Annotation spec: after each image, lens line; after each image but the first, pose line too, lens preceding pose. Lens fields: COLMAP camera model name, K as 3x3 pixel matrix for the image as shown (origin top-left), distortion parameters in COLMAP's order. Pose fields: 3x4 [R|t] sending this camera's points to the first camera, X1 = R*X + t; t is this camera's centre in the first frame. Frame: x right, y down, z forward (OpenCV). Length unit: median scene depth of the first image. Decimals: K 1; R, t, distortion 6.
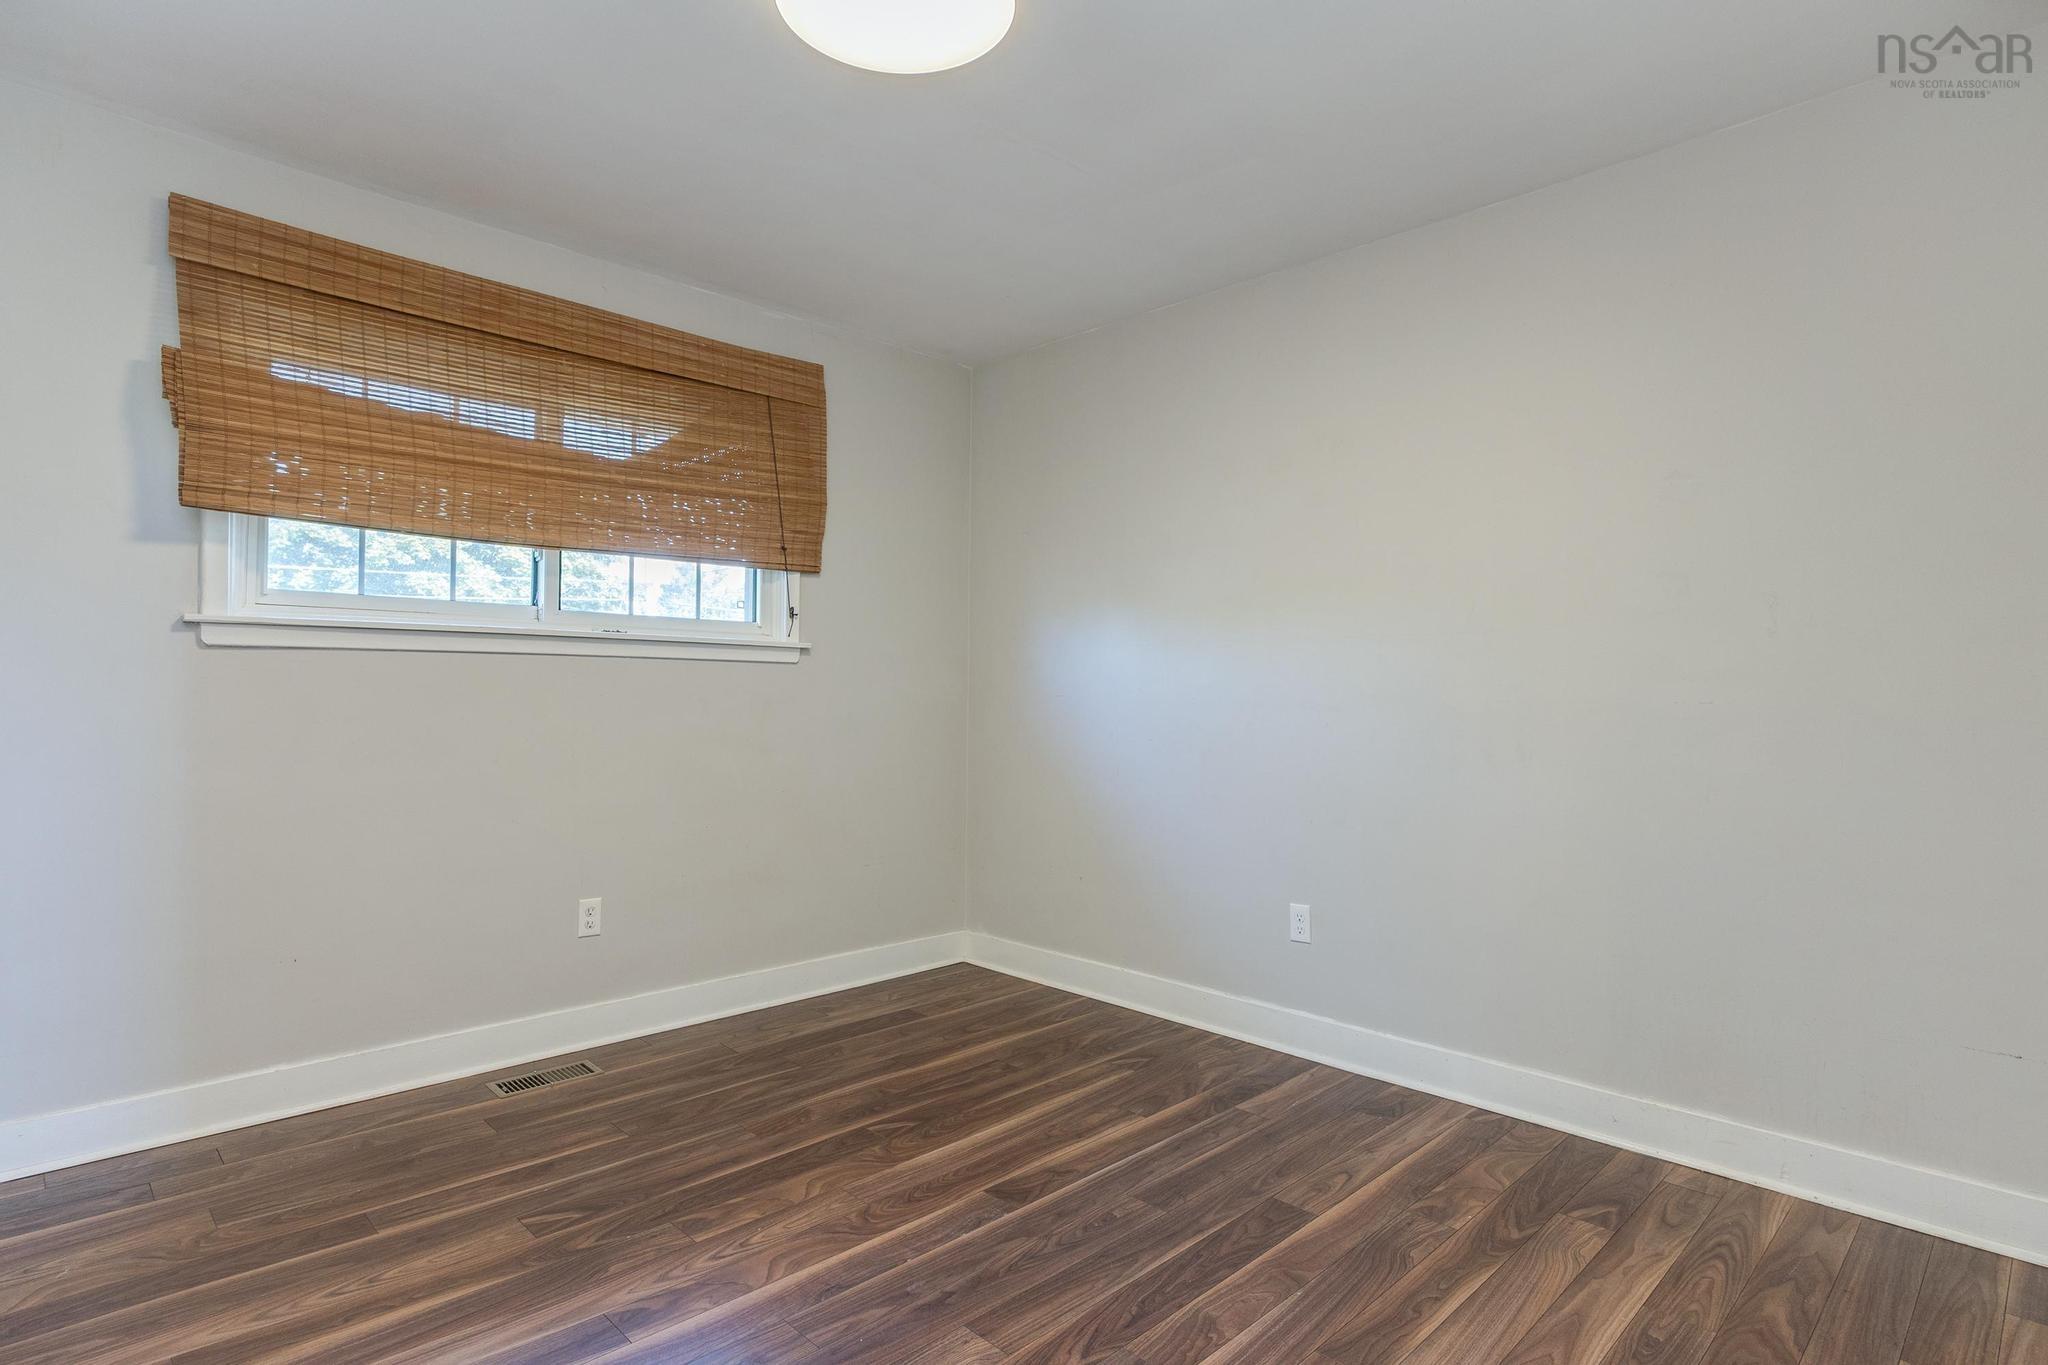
lens RADIAL K [[1021.6, 0, 1020.1], [0, 1021.6, 693.3], [0, 0, 1]] dist [-0.005814, 0.003268]
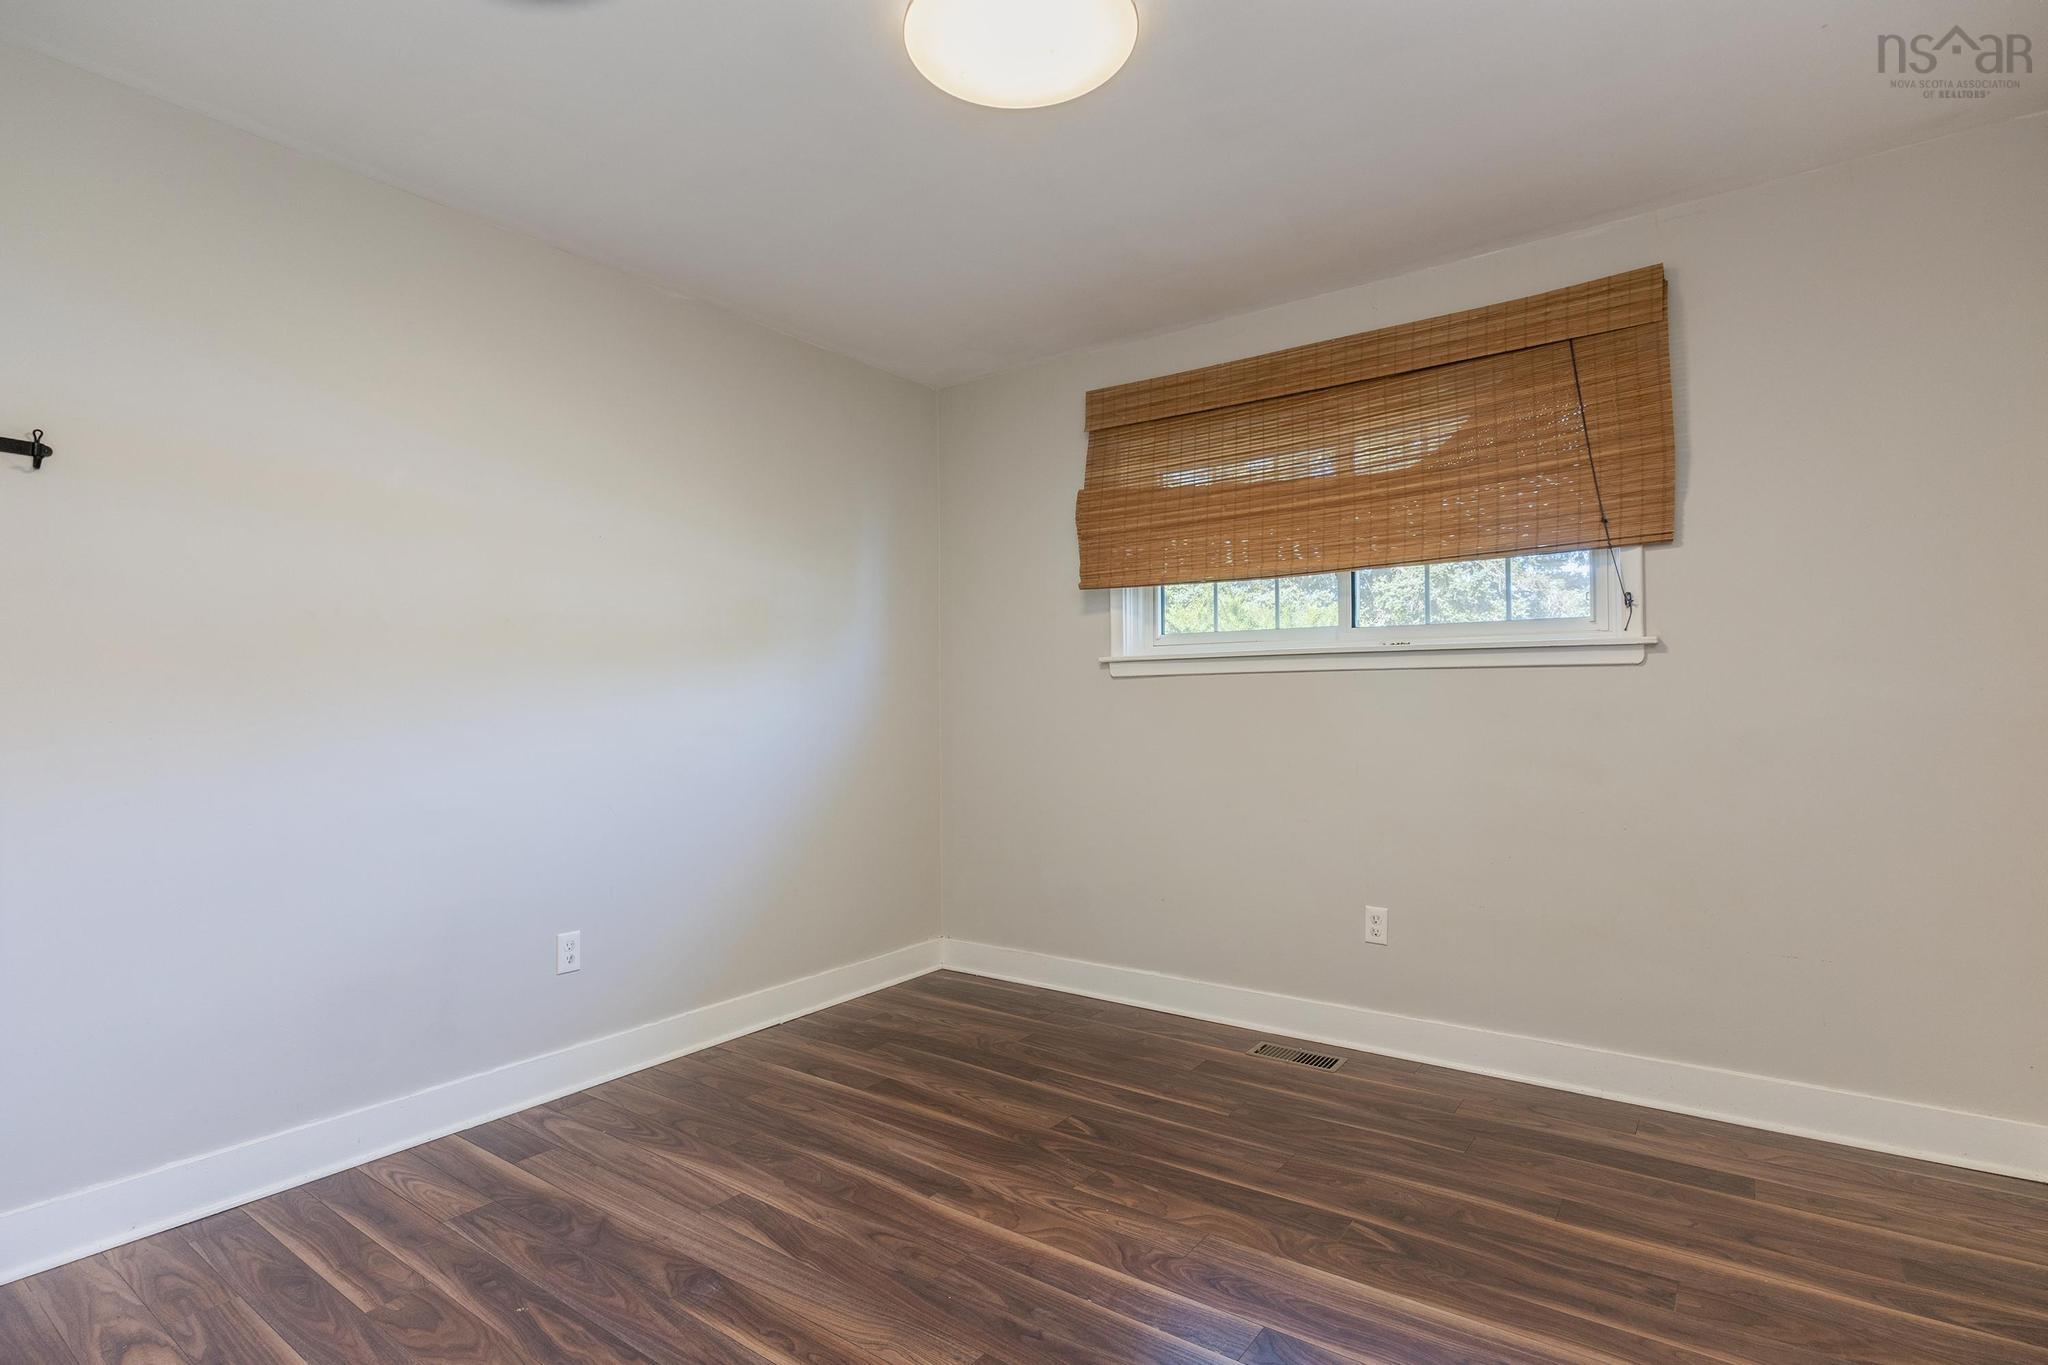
lens RADIAL K [[1021.6, 0, 1085.4], [0, 1021.6, 694.3], [0, 0, 1]] dist [-0.005814, 0.003268]
pose [[0.191079, -0.020729, -0.981356, 0.583456], [0.007789, 0.999778, -0.019602, 0.006674], [0.981544, -0.003898, 0.191198, 0.571304]]
